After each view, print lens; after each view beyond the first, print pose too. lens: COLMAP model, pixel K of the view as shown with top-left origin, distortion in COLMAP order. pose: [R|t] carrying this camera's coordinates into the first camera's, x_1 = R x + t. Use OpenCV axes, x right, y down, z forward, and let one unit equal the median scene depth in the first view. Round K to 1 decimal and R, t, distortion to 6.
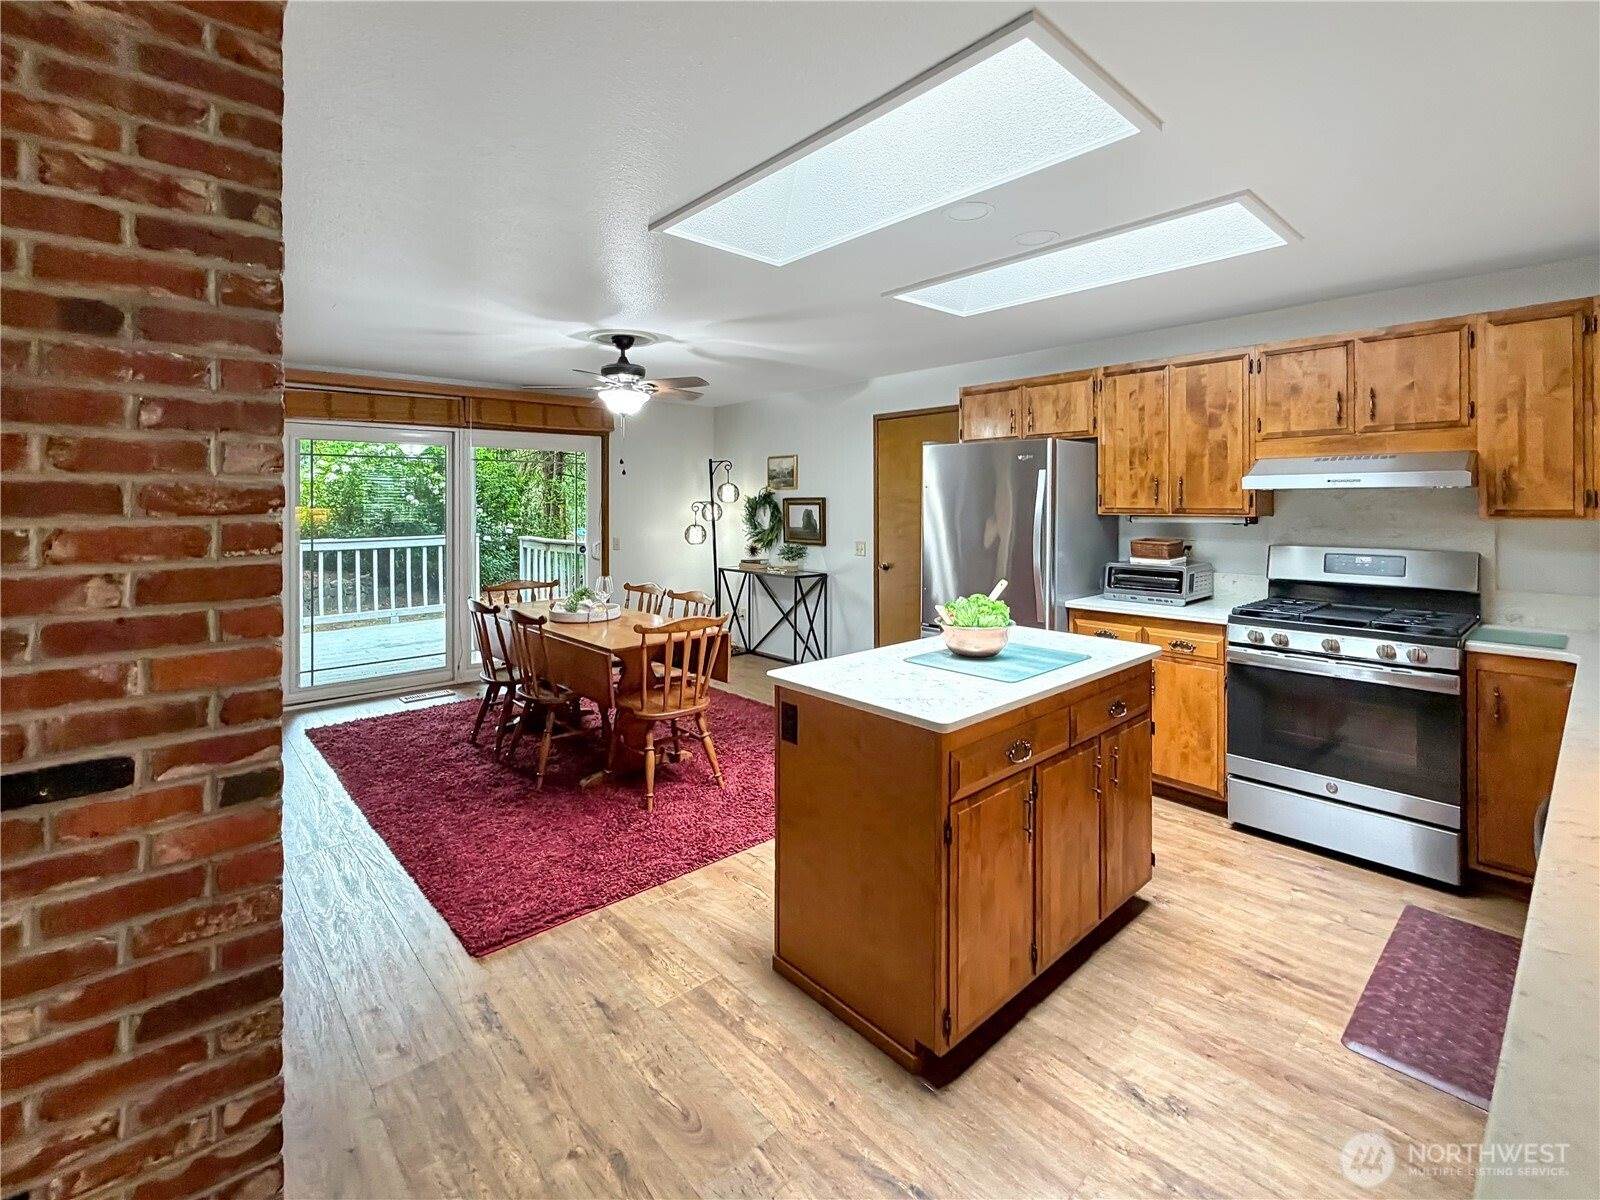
lens RADIAL K [[724.9, 0, 795.3], [0, 724.9, 519.8], [0, 0, 1]] dist [-0.003514, 0.000414]
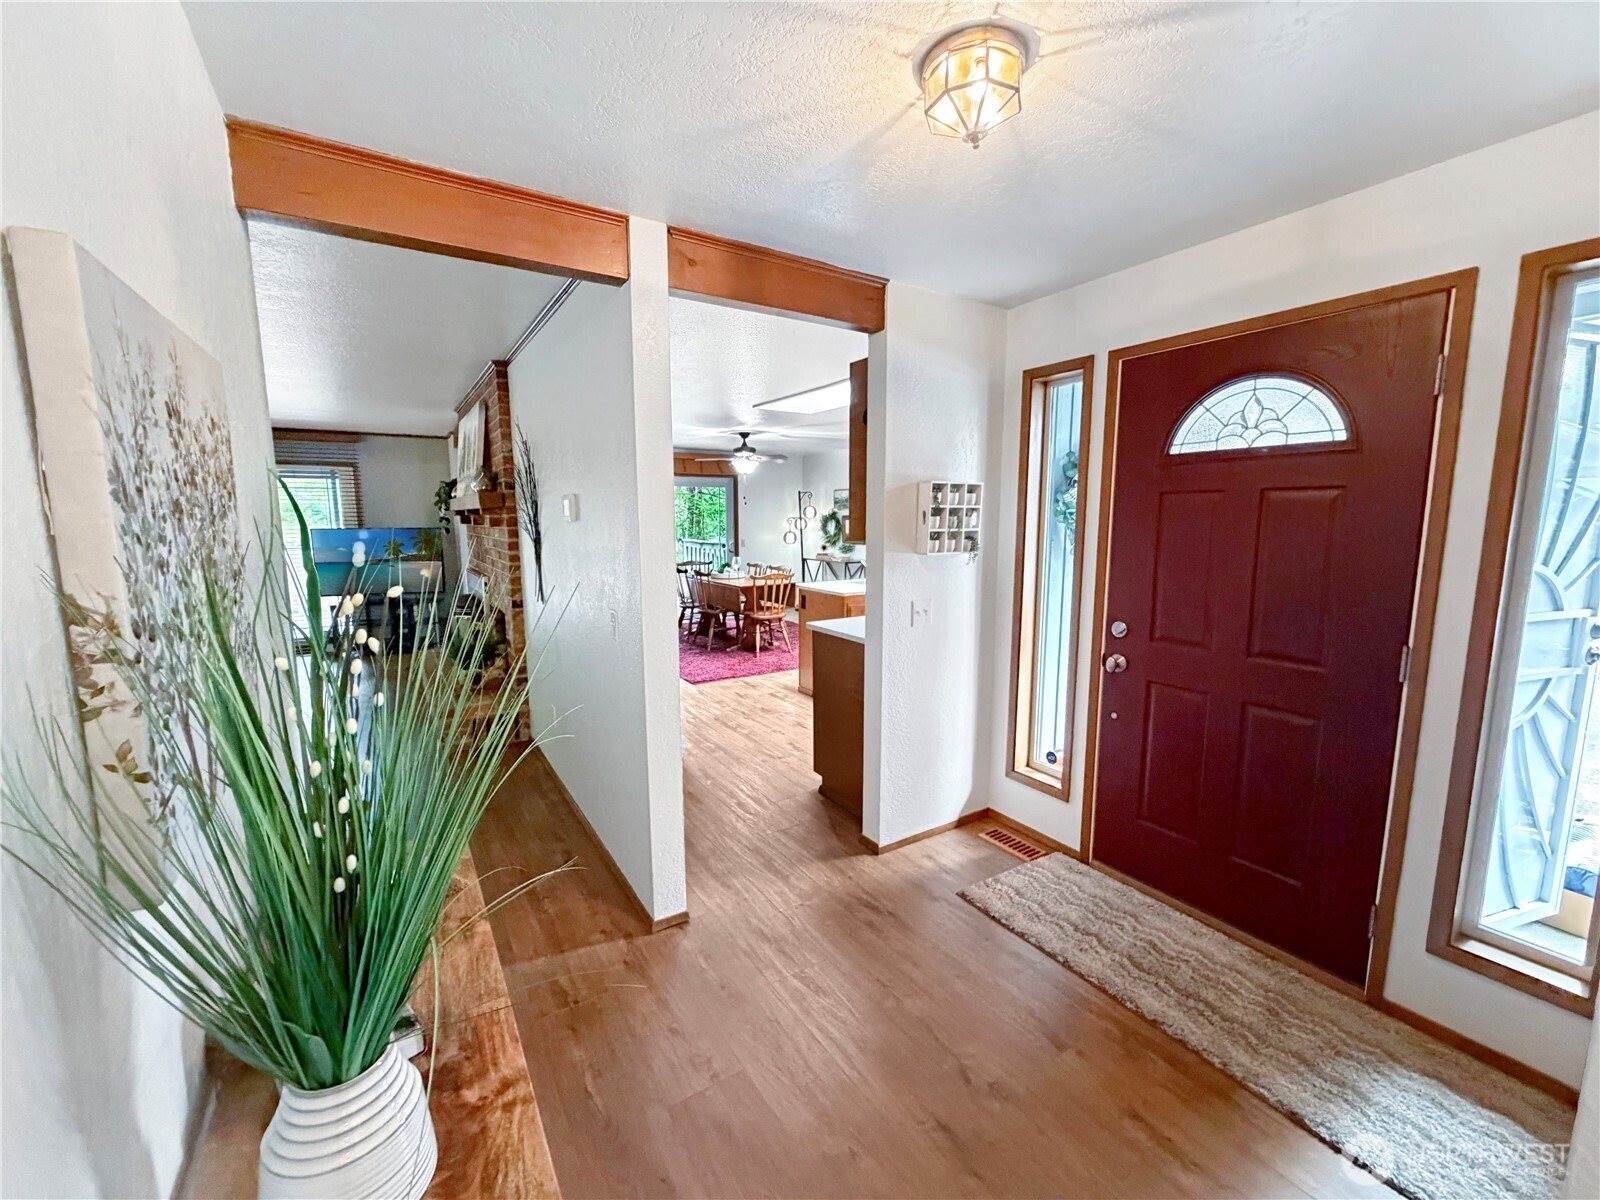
lens RADIAL K [[705.7, 0, 802.8], [0, 705.7, 612.1], [0, 0, 1]] dist [-0.002745, 0.000048]
pose [[0.987345, 0.020881, -0.157204, 0.288439], [-0.002985, 0.993564, 0.113229, 0.012914], [0.158557, -0.111327, 0.981054, -1.144632]]
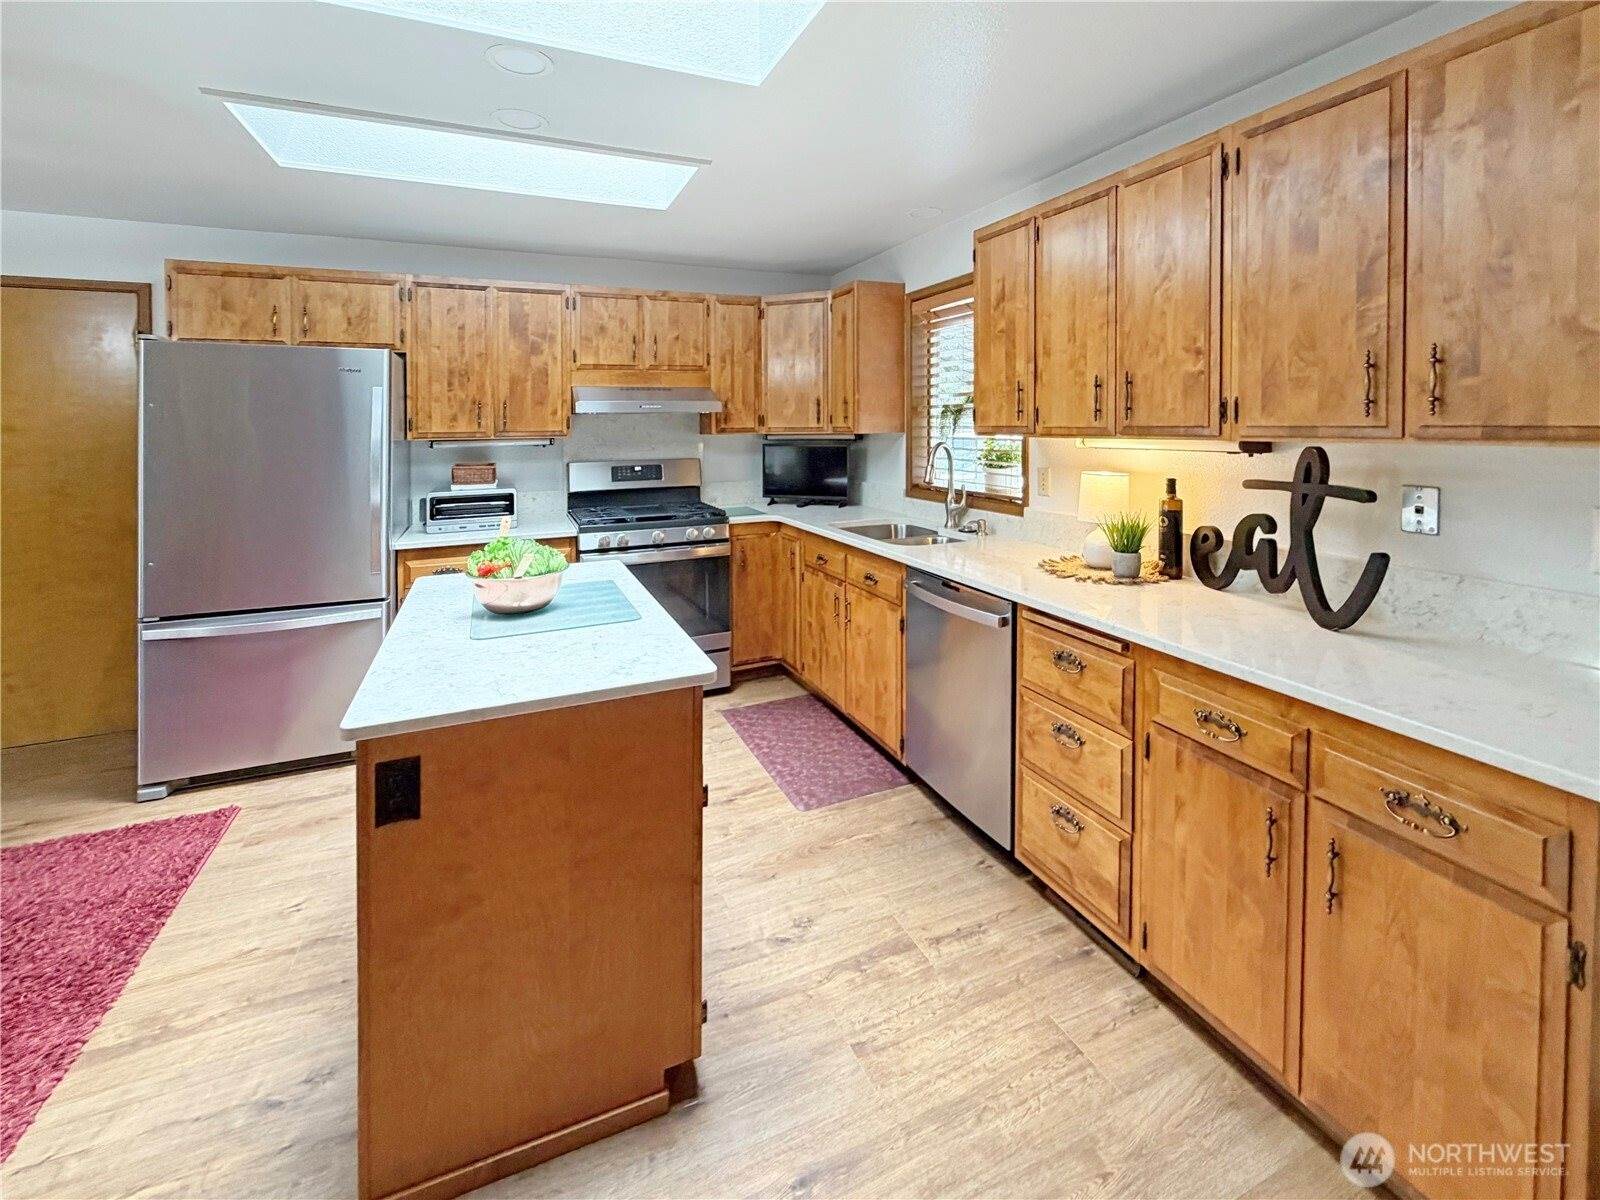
lens RADIAL K [[705.7, 0, 791.7], [0, 705.7, 449.3], [0, 0, 1]] dist [-0.002745, 0.000048]
pose [[0.309890, -0.038522, 0.949992, -0.306130], [0.035066, 0.998962, 0.029069, -0.006123], [-0.950126, 0.024305, 0.310919, 0.345074]]
